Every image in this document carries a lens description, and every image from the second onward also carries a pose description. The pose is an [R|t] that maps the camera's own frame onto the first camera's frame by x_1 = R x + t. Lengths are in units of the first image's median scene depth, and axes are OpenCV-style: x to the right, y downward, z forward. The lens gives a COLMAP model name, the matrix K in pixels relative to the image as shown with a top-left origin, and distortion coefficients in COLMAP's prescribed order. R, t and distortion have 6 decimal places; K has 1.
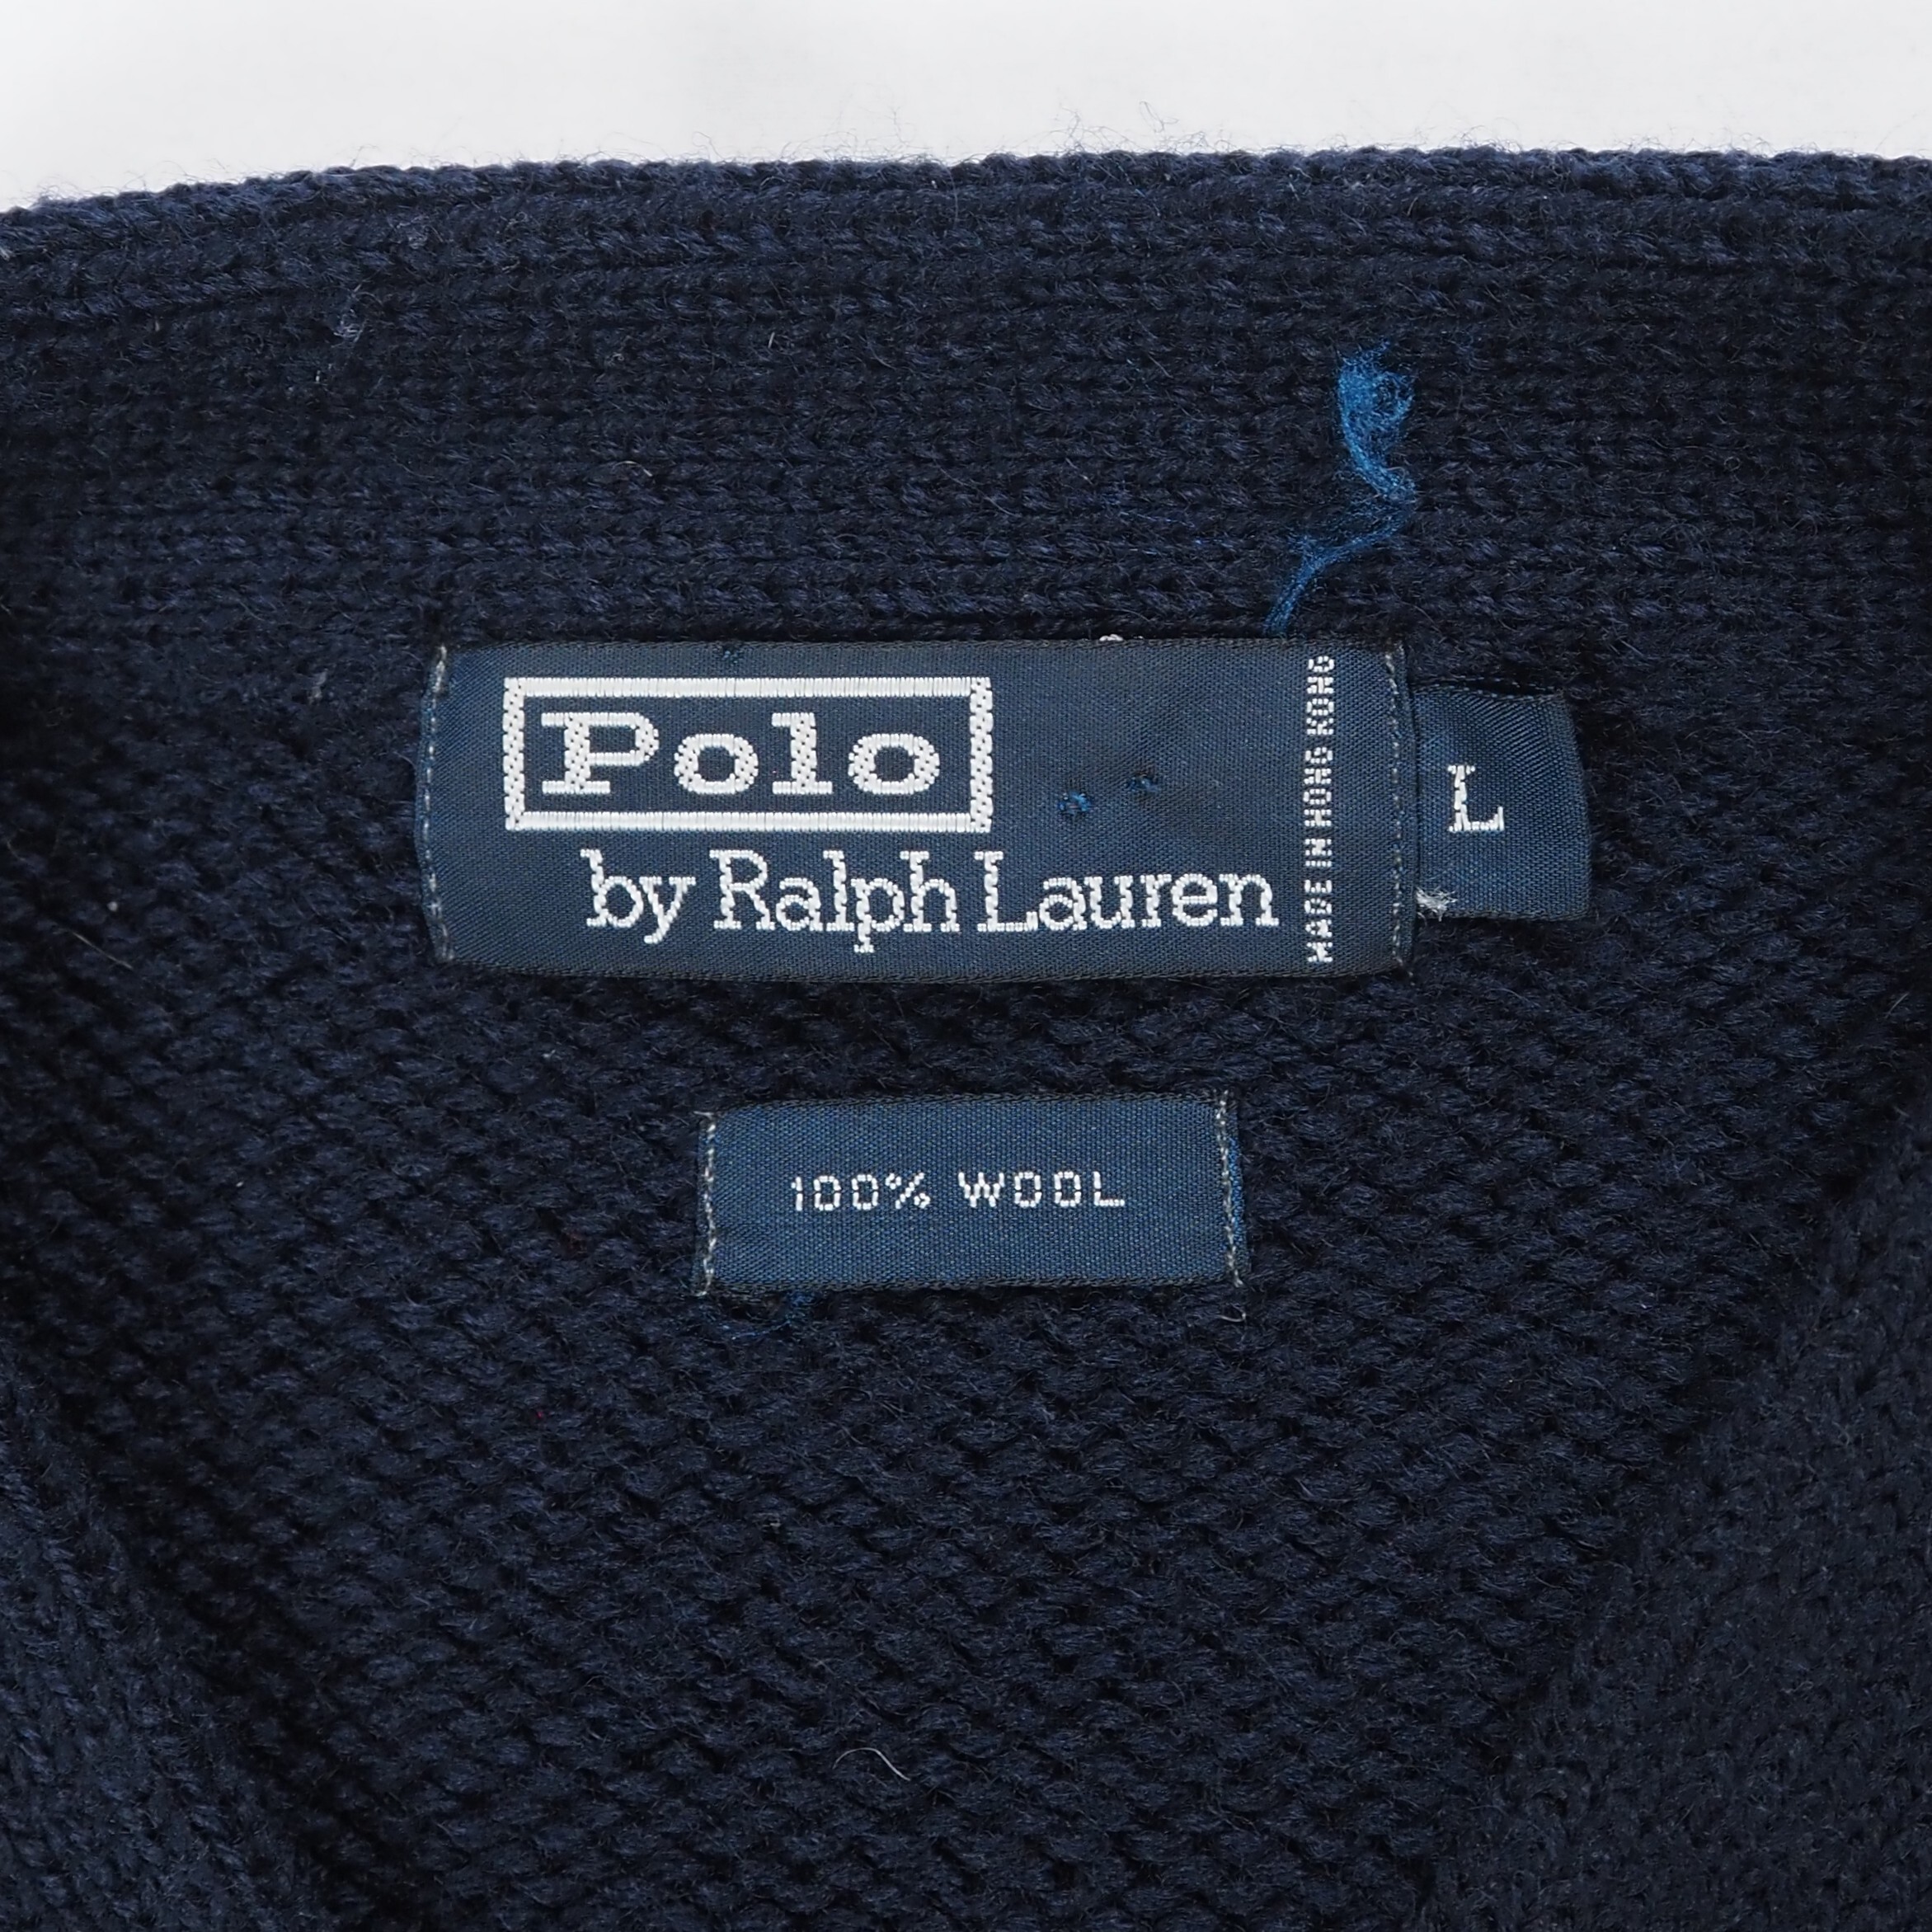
lens RADIAL K [[3585.1, 0, 1125.0], [0, 3585.1, 963.5], [0, 0, 1]] dist [-0.036176, 0.005103]
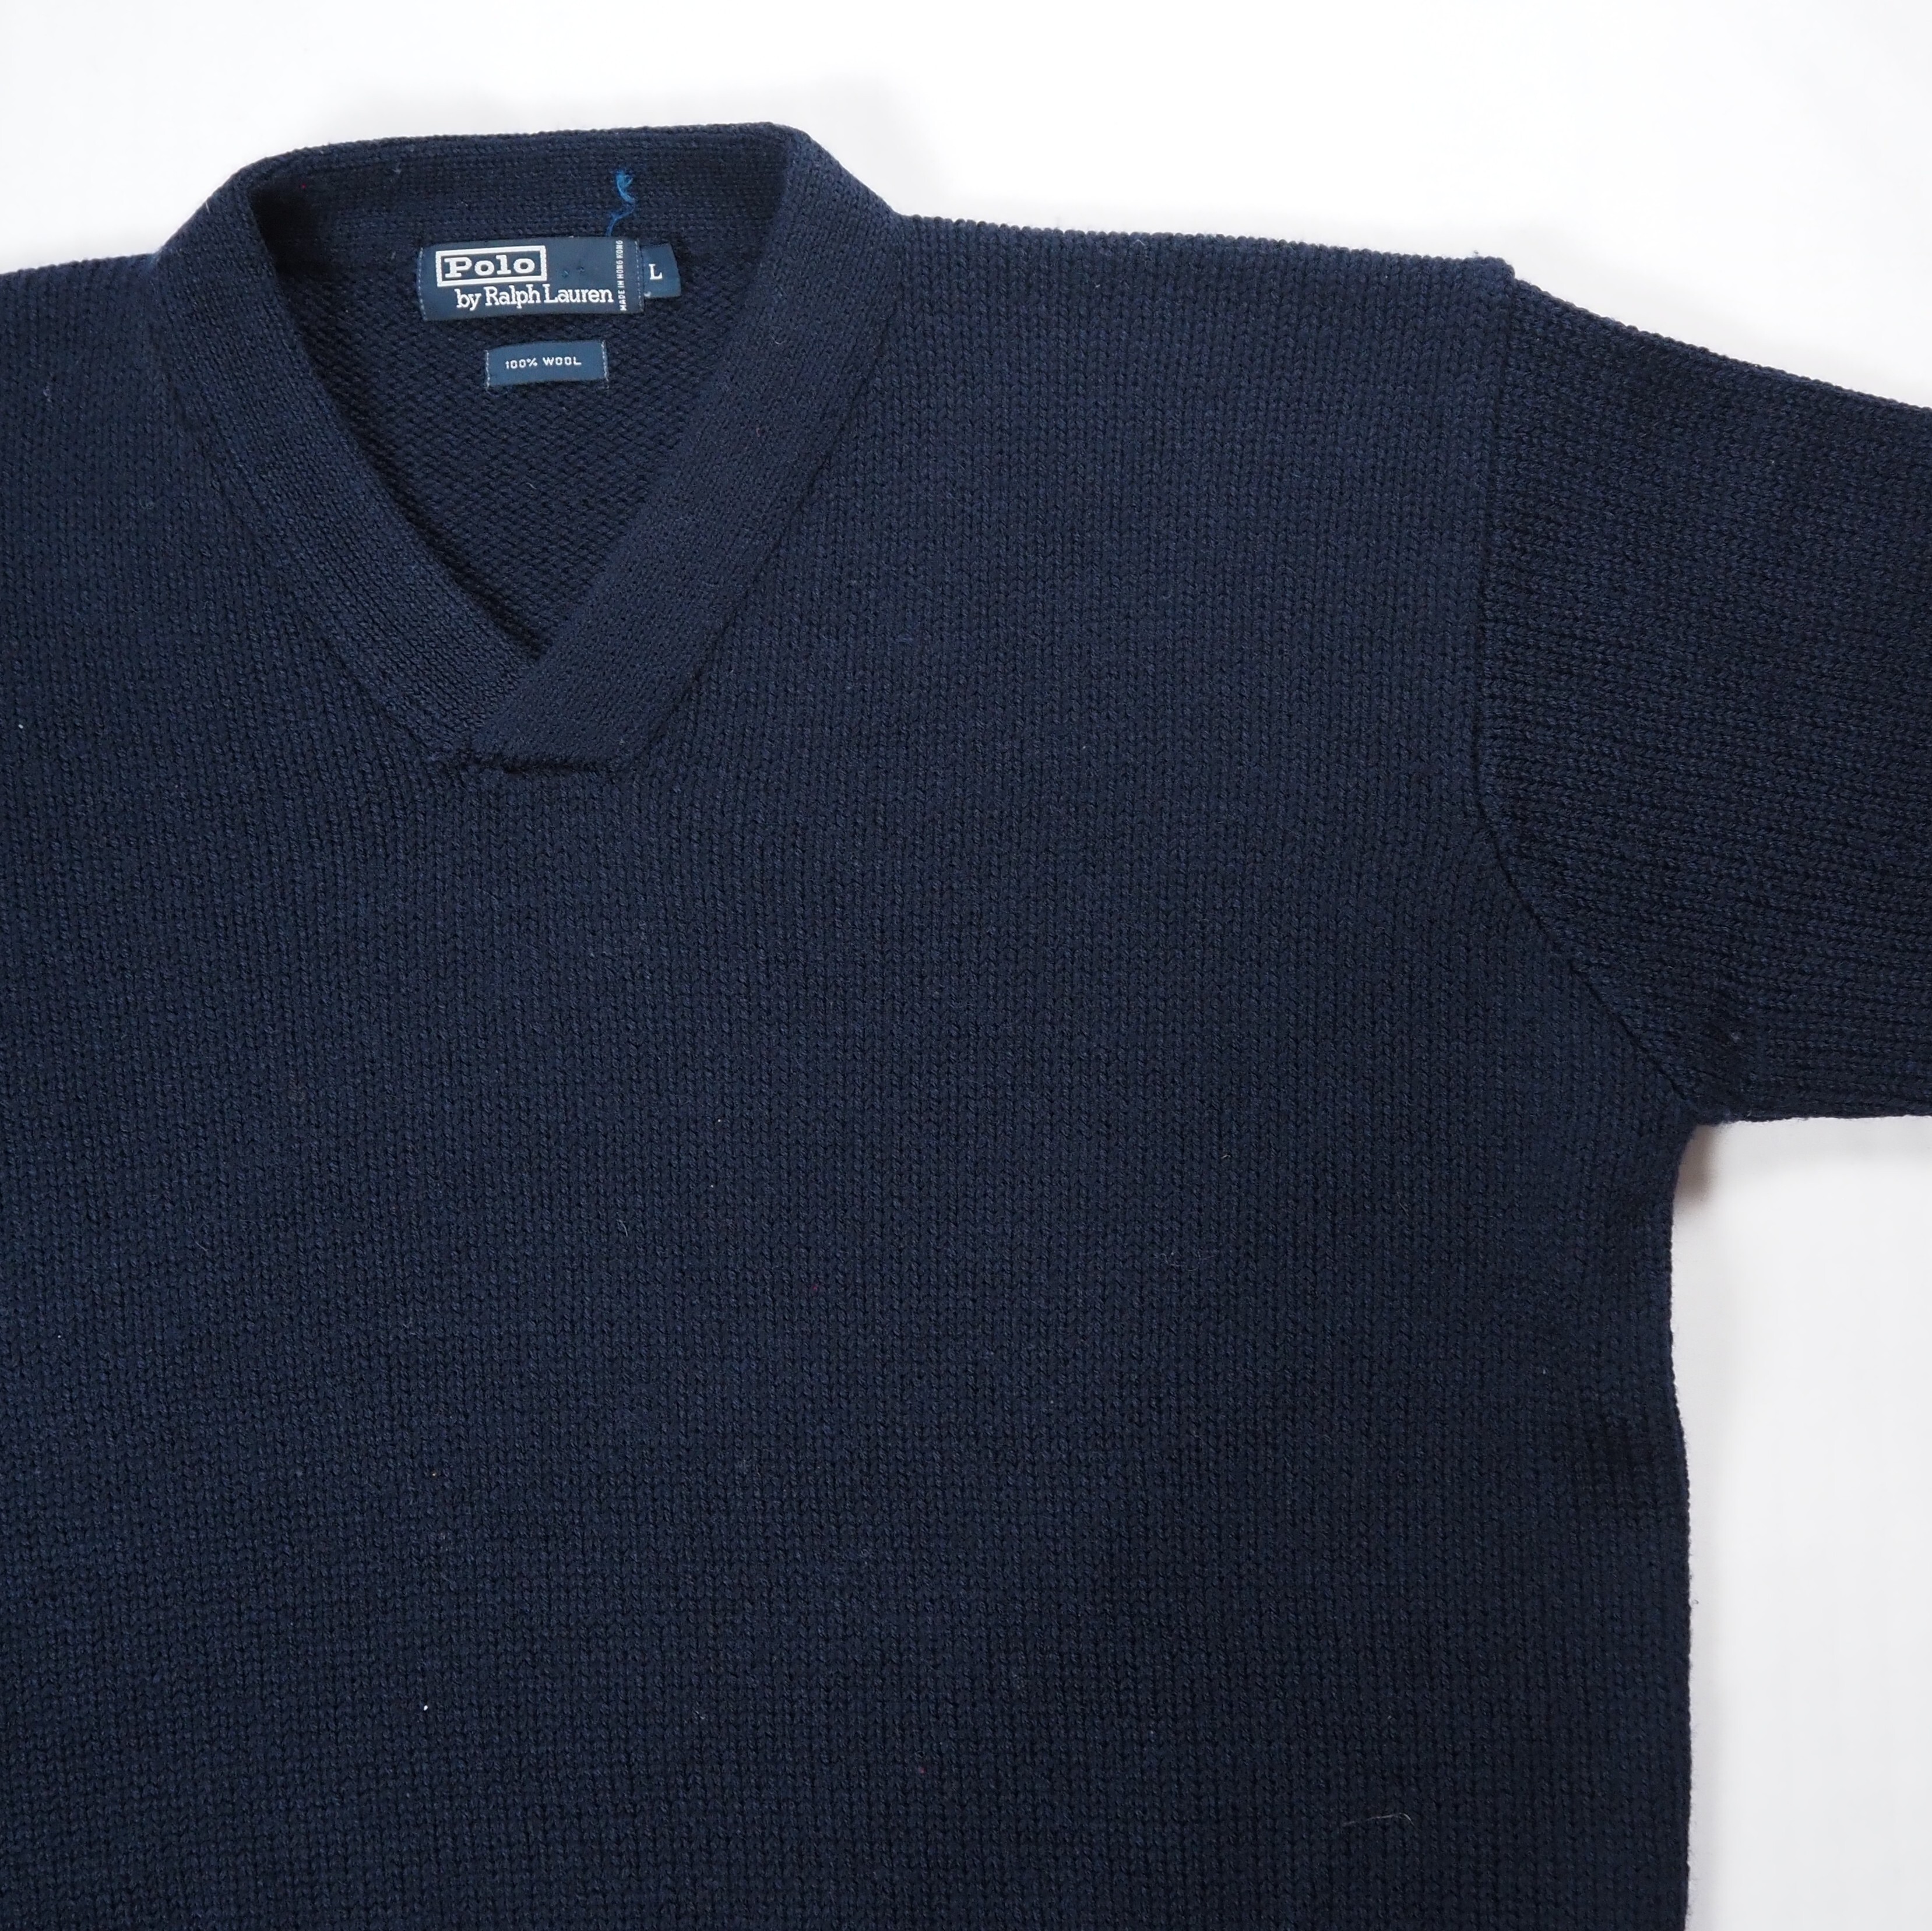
lens RADIAL K [[2156.7, 0, 1056.2], [0, 2156.7, 810.4], [0, 0, 1]] dist [-0.049933, 0.021697]
pose [[0.994319, -0.047099, 0.095456, 0.309231], [0.047919, 0.998831, -0.006325, 0.672842], [-0.095047, 0.010863, 0.995414, -1.731038]]
